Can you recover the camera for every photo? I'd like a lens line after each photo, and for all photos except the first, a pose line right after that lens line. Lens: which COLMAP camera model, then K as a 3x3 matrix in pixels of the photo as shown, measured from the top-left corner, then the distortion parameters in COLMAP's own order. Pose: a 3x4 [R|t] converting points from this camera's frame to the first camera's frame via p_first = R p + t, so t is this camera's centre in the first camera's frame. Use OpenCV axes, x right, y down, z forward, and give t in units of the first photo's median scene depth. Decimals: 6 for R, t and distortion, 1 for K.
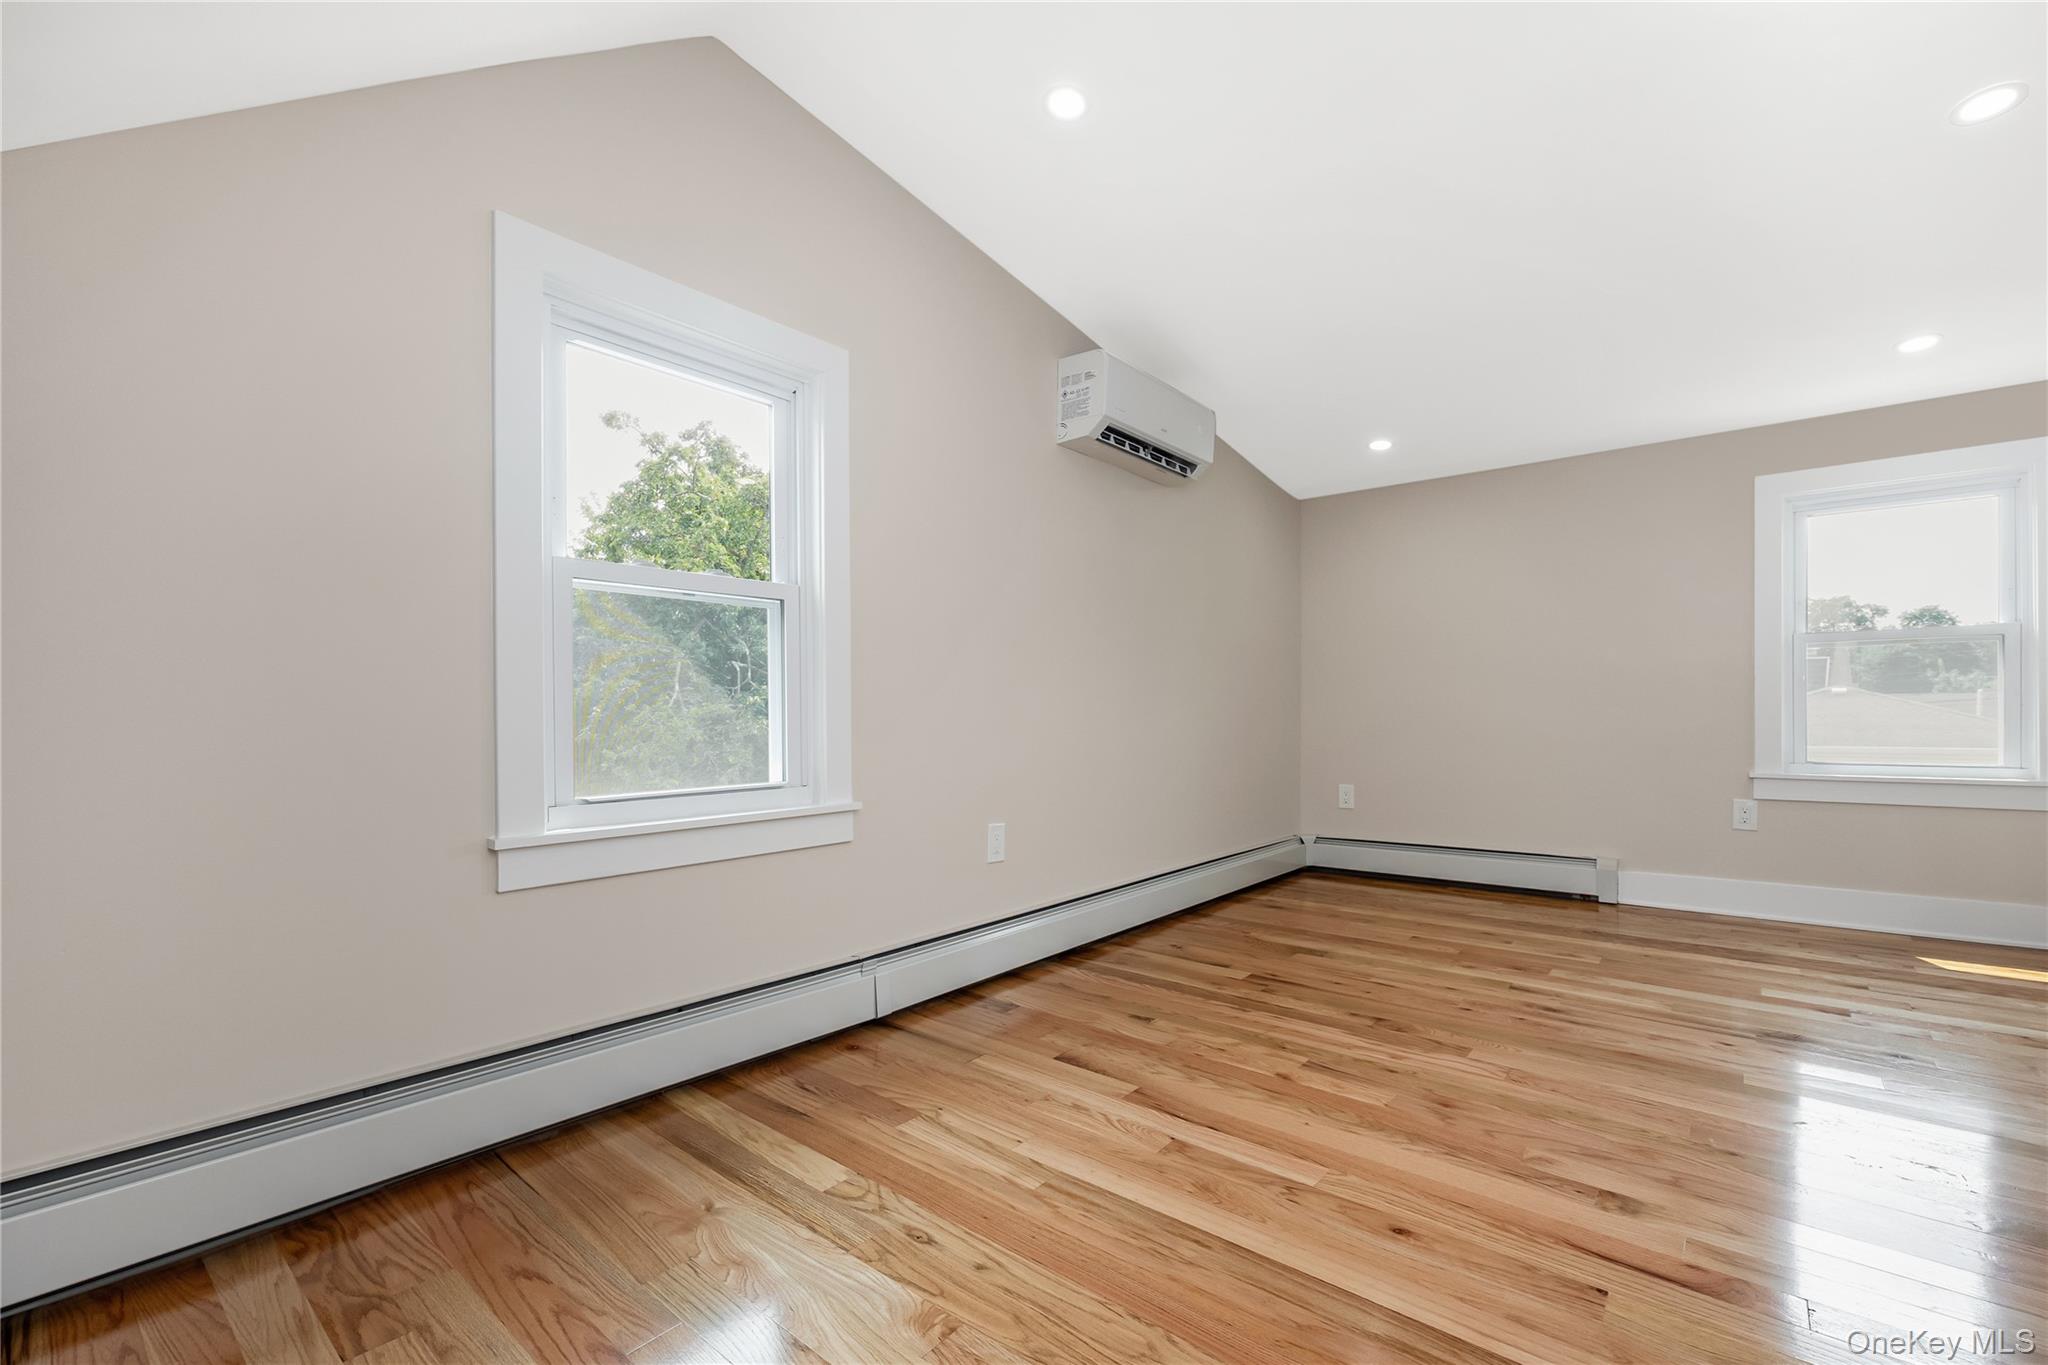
lens RADIAL K [[833.0, 0, 1043.5], [0, 833.0, 689.4], [0, 0, 1]] dist [-0.008173, 0.001106]
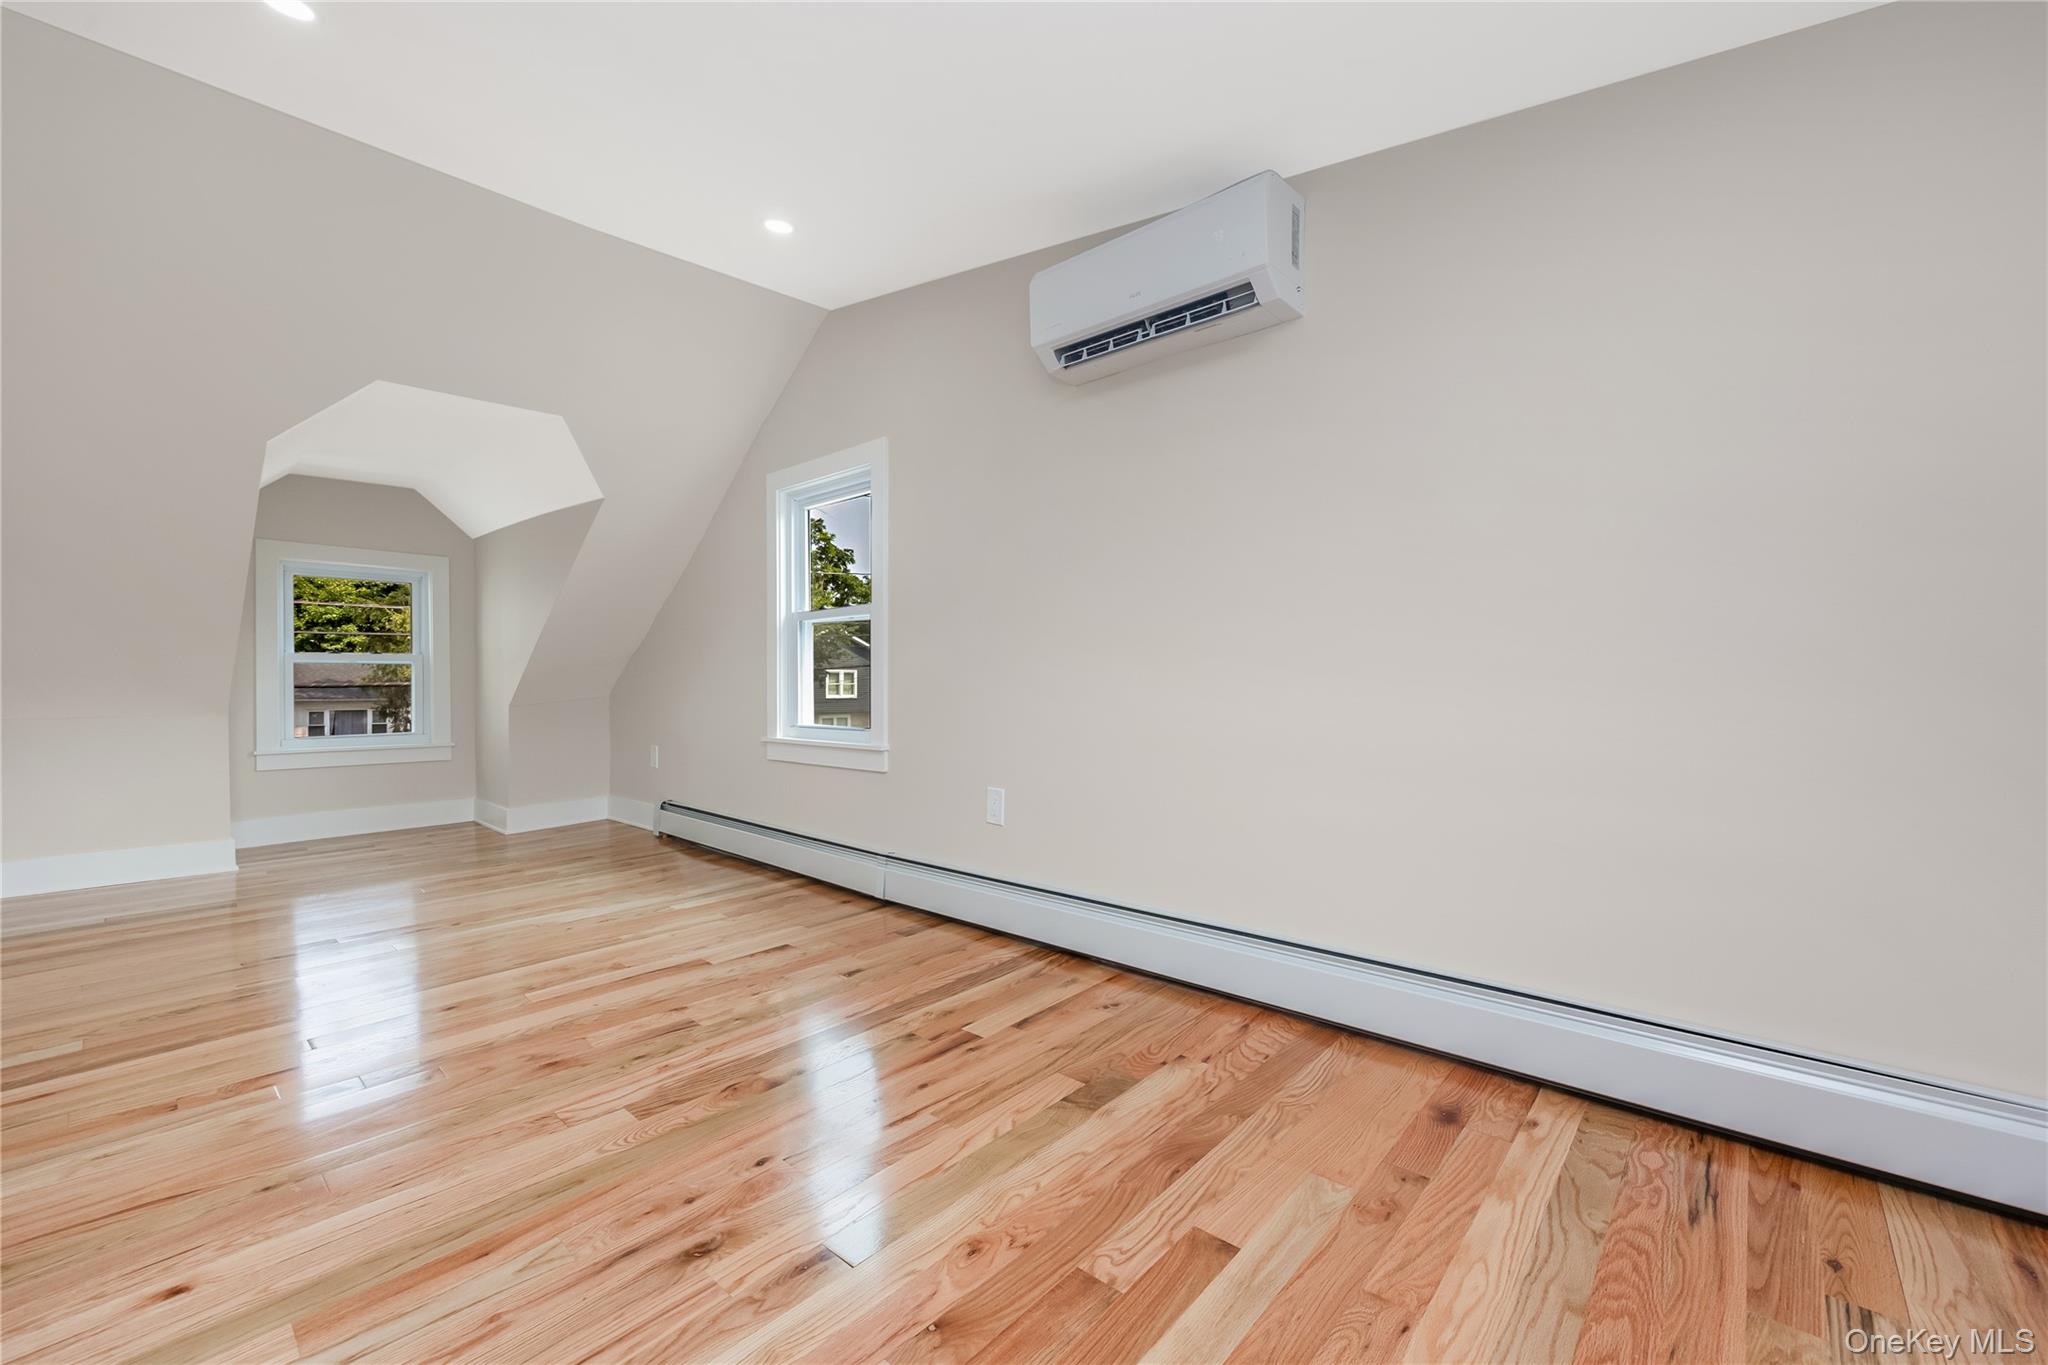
lens RADIAL K [[833.0, 0, 1042.9], [0, 833.0, 686.2], [0, 0, 1]] dist [-0.008173, 0.001106]
pose [[-0.029782, 0.006940, -0.999532, 1.214236], [0.038012, 0.999260, 0.005806, 0.038427], [0.998833, -0.037822, -0.030023, 1.347136]]
